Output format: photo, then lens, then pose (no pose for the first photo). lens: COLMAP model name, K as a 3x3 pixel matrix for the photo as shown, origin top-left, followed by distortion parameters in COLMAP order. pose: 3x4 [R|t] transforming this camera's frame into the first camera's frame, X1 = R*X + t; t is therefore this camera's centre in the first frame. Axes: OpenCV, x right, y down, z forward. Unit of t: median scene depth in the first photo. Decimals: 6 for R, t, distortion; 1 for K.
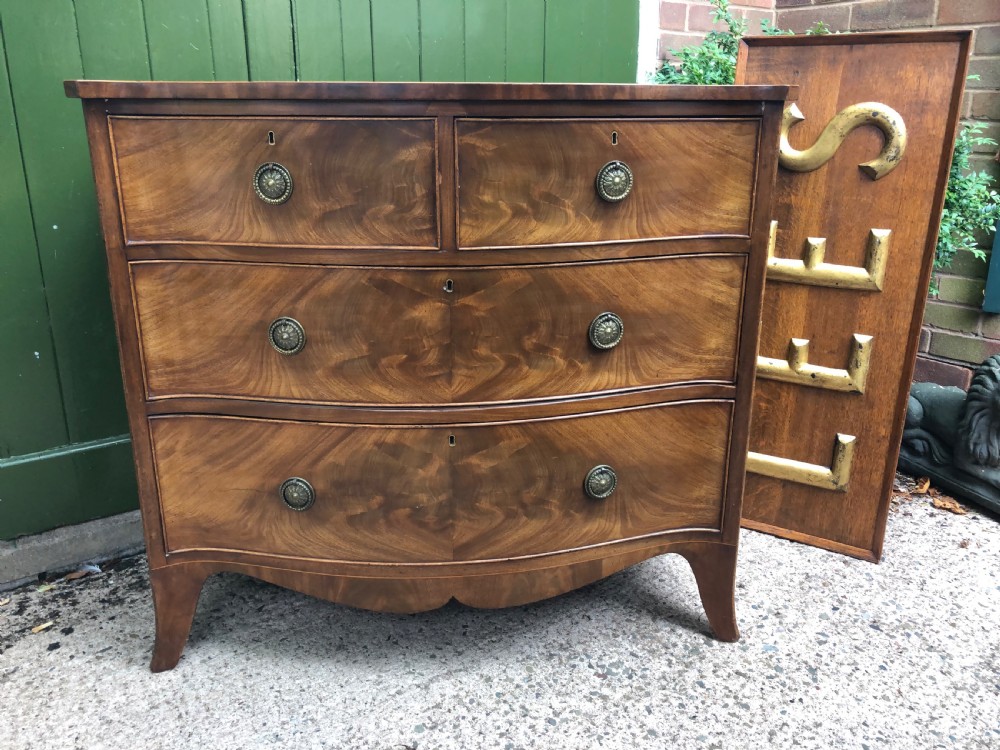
lens RADIAL K [[816.0, 0, 505.2], [0, 816.0, 365.3], [0, 0, 1]] dist [0.025613, -0.015847]
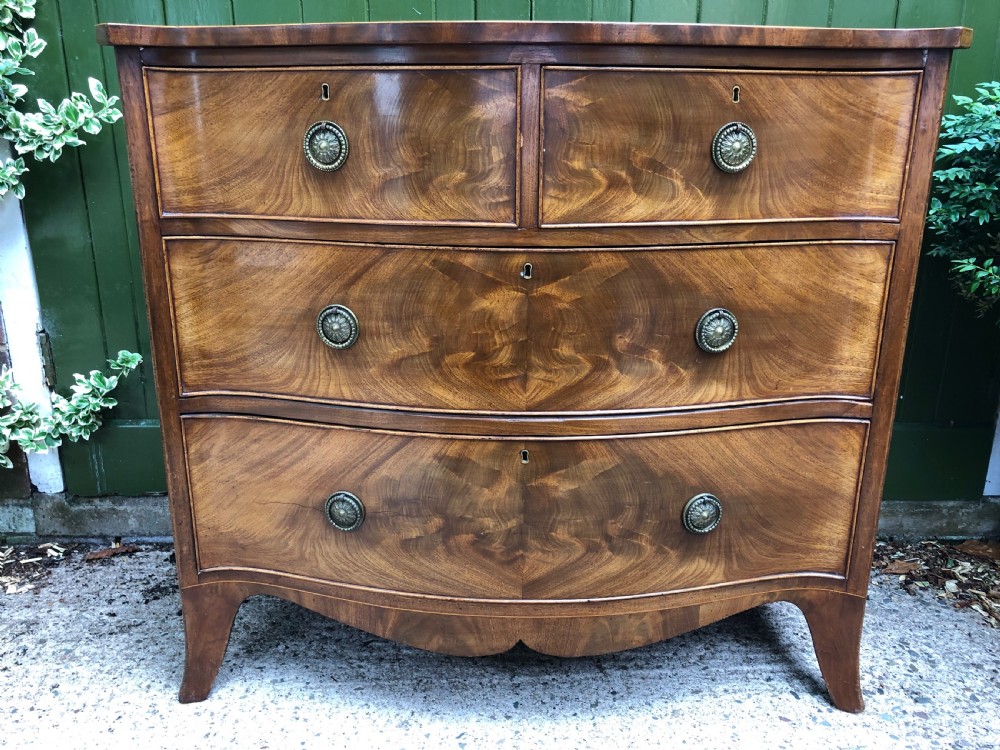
lens RADIAL K [[818.1, 0, 501.9], [0, 818.1, 366.6], [0, 0, 1]] dist [0.022732, -0.010859]
pose [[0.995487, 0.029988, -0.090038, -0.016165], [-0.031268, 0.999429, -0.012840, 0.011234], [0.089601, 0.015597, 0.995856, 0.156021]]
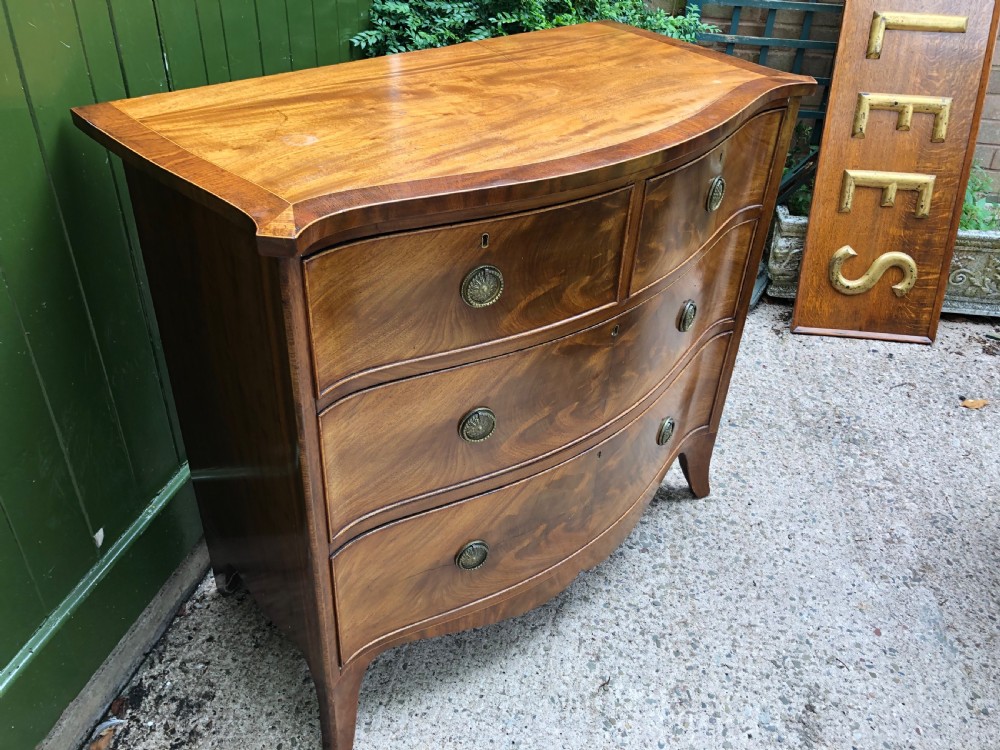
lens RADIAL K [[818.1, 0, 501.9], [0, 818.1, 366.6], [0, 0, 1]] dist [0.022732, -0.010859]
pose [[0.794696, -0.316199, 0.518147, -0.691203], [0.144286, 0.927544, 0.344737, -0.407155], [-0.589609, -0.199200, 0.782739, 0.252697]]
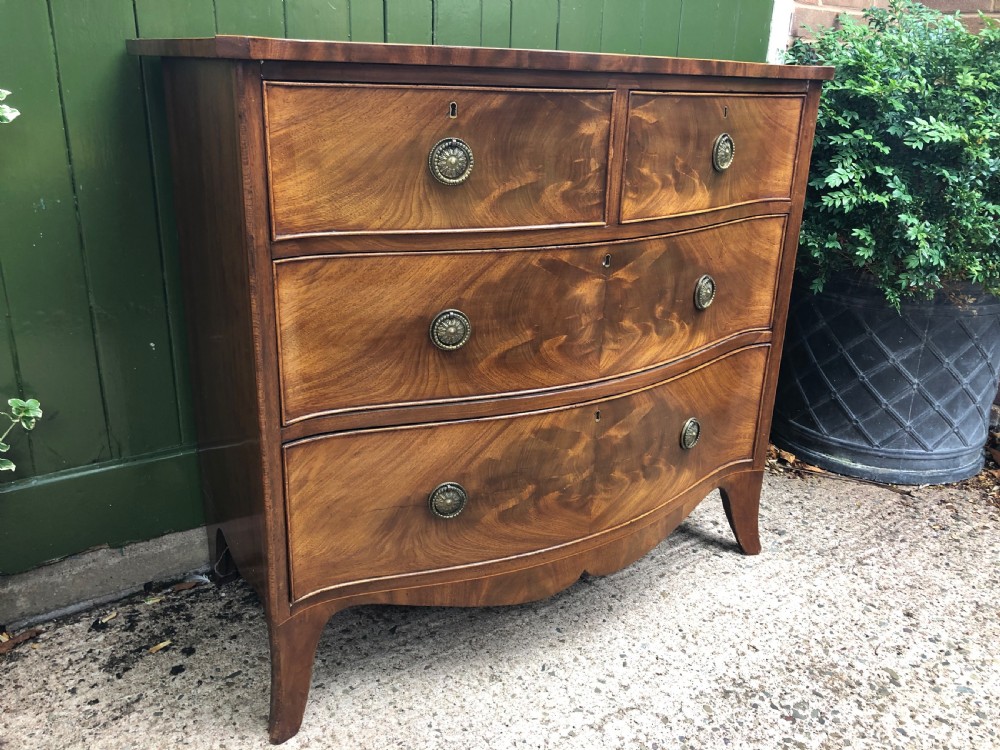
lens RADIAL K [[818.1, 0, 501.9], [0, 818.1, 366.6], [0, 0, 1]] dist [0.022732, -0.010859]
pose [[0.884946, -0.132378, 0.446482, -0.611188], [0.116541, 0.991193, 0.062890, -0.044464], [-0.450875, -0.003621, 0.892580, 0.155503]]
